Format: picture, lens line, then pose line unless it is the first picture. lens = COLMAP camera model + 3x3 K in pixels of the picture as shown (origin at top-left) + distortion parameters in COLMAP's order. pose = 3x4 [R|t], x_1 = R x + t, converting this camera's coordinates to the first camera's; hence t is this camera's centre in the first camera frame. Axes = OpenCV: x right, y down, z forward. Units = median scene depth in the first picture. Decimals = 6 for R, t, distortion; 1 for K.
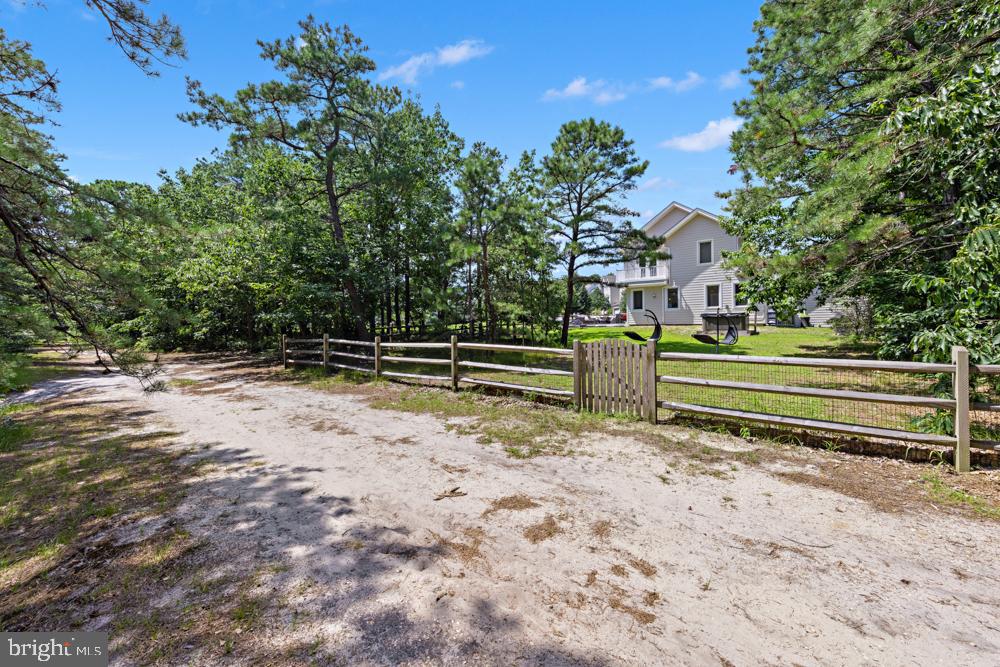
lens RADIAL K [[362.4, 0, 502.0], [0, 362.4, 328.7], [0, 0, 1]] dist [0.000443, -0.000007]
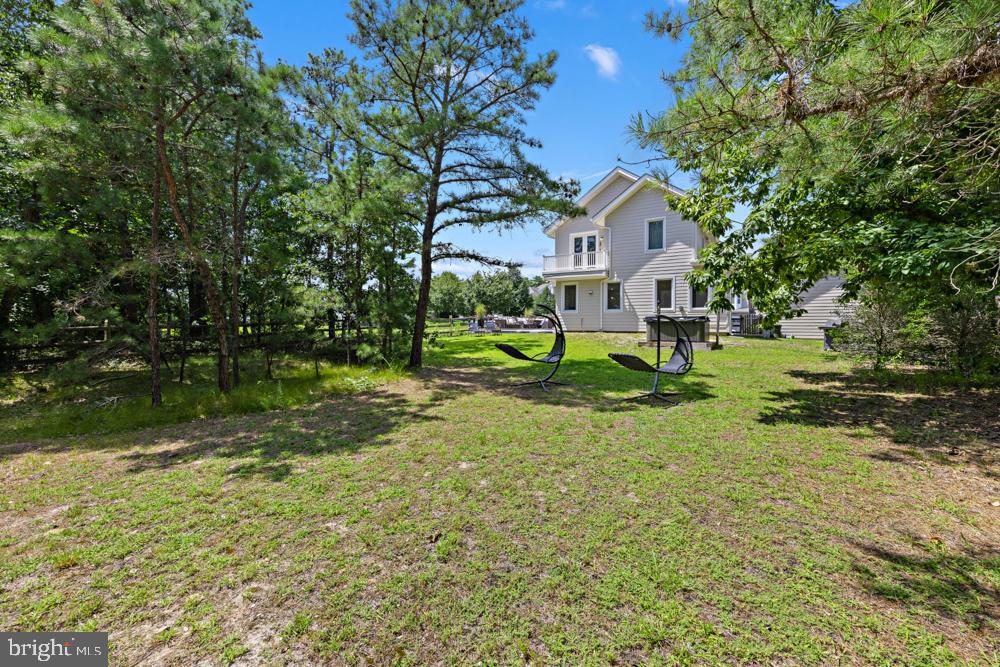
lens RADIAL K [[411.1, 0, 499.6], [0, 411.1, 329.9], [0, 0, 1]] dist [-0.000712, -0.000142]
pose [[0.991278, 0.019953, 0.130272, 0.153861], [-0.019157, 0.999789, -0.007365, -0.004855], [-0.130391, 0.004805, 0.991451, 0.231844]]
